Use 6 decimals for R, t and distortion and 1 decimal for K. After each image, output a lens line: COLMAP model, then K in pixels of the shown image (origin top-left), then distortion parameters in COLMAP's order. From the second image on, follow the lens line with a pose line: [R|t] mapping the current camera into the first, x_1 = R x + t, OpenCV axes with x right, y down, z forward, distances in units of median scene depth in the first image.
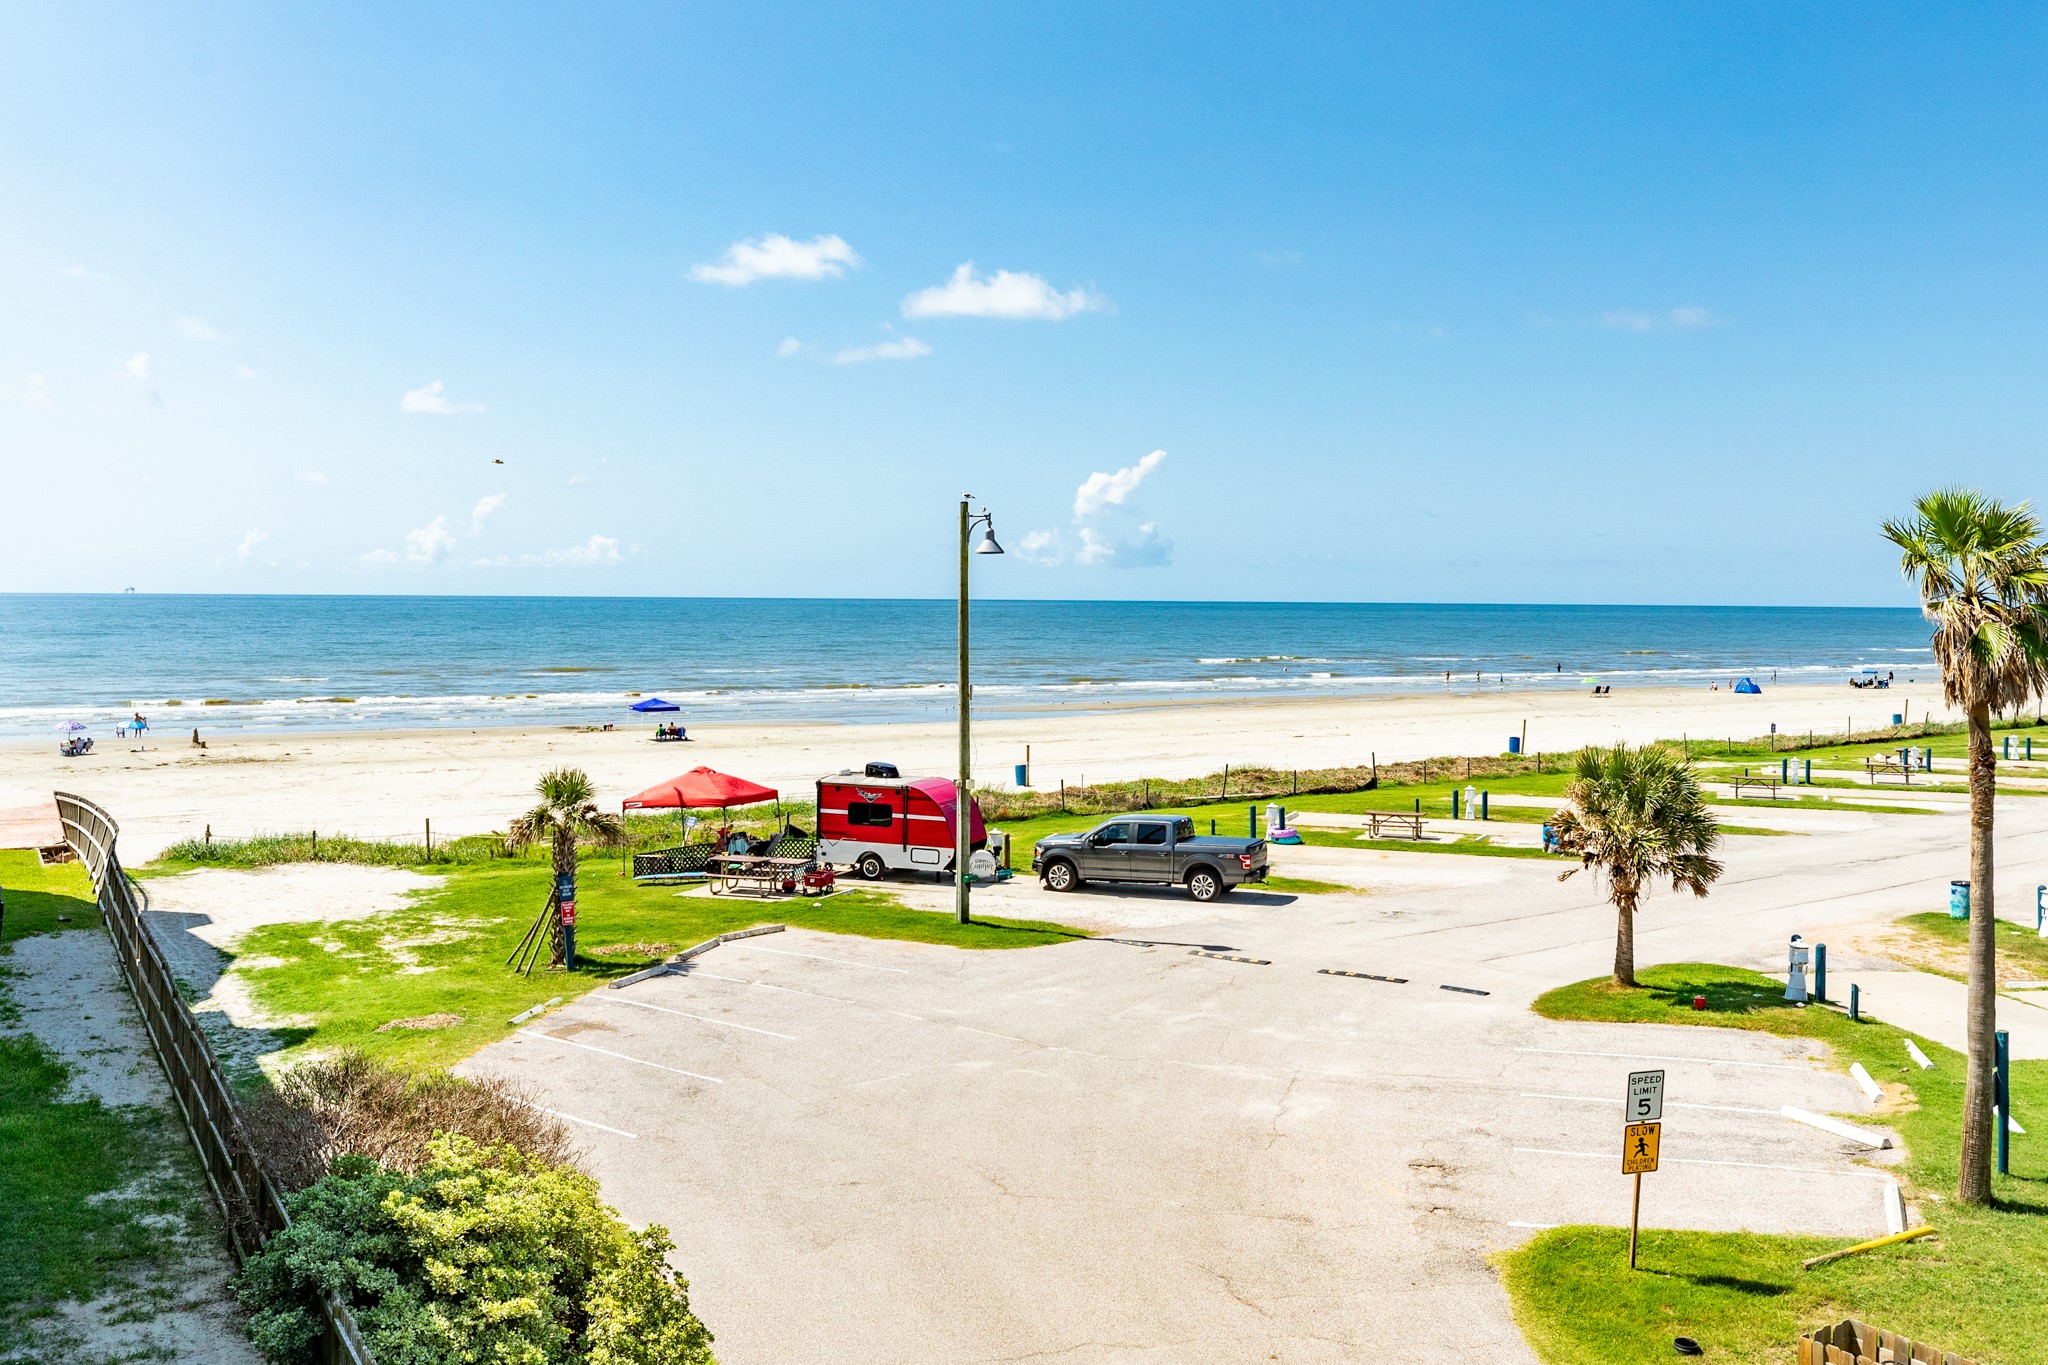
lens RADIAL K [[1884.5, 0, 1026.9], [0, 1884.5, 608.5], [0, 0, 1]] dist [-0.000512, 0.007107]
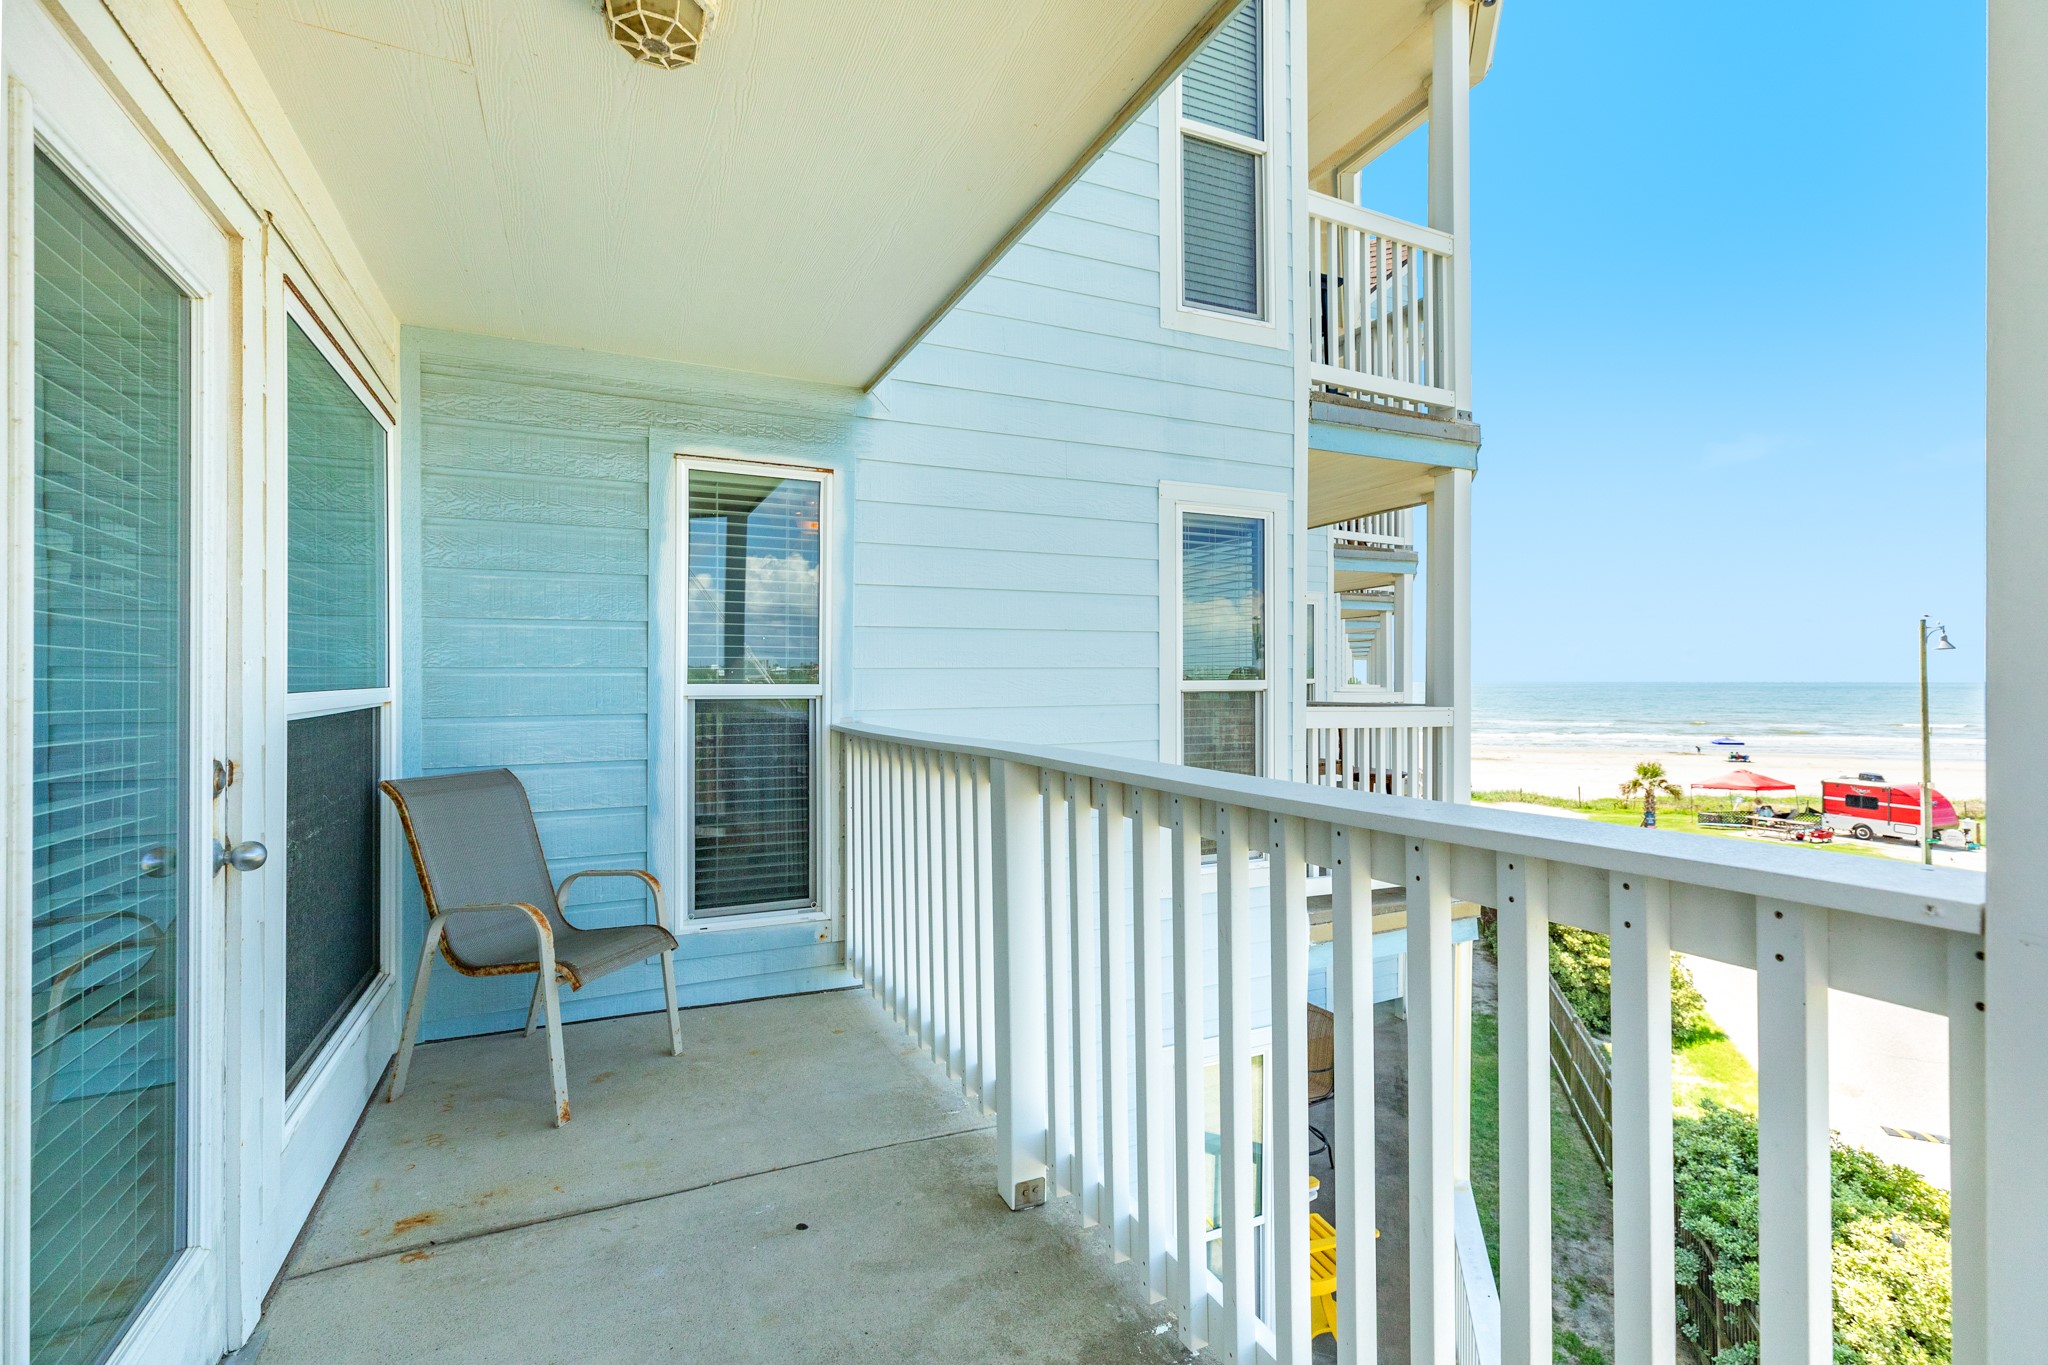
lens RADIAL K [[921.8, 0, 1023.3], [0, 921.8, 675.3], [0, 0, 1]] dist [0.002525, 0.000529]
pose [[0.653830, -0.012722, -0.756535, 0.071451], [0.000835, 0.999870, -0.016092, 0.007130], [0.756641, 0.009890, 0.653755, -0.176038]]
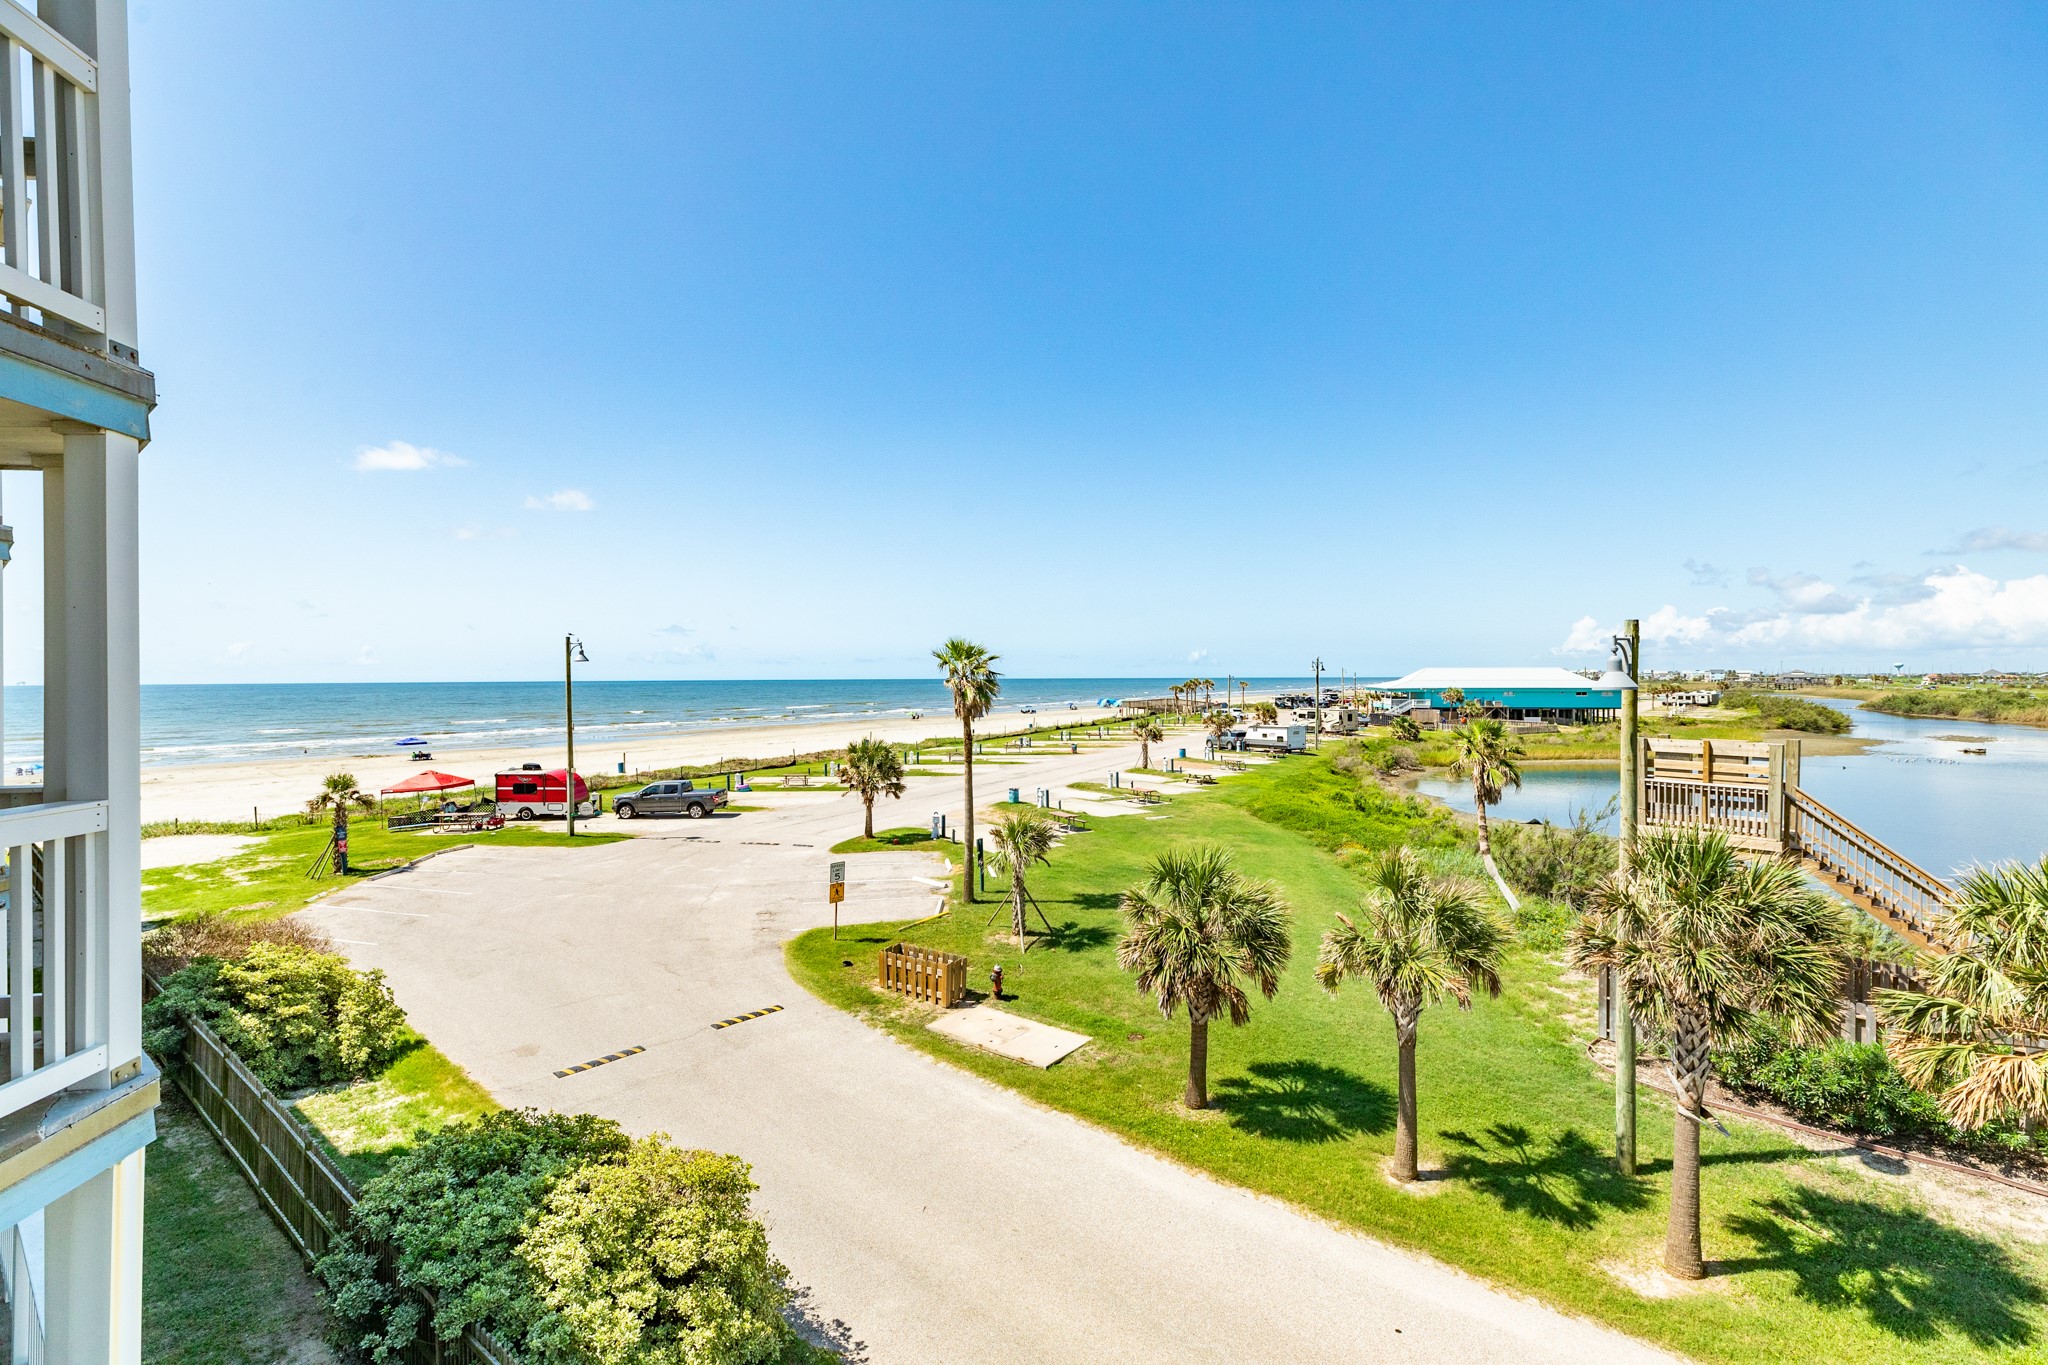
lens RADIAL K [[911.6, 0, 1024.0], [0, 911.6, 682.5], [0, 0, 1]] dist [0.003499, -0.000481]
pose [[0.925628, -0.016079, 0.378092, 0.056299], [0.015796, 0.999868, 0.003852, -0.001343], [-0.378104, 0.002407, 0.925760, -0.149453]]
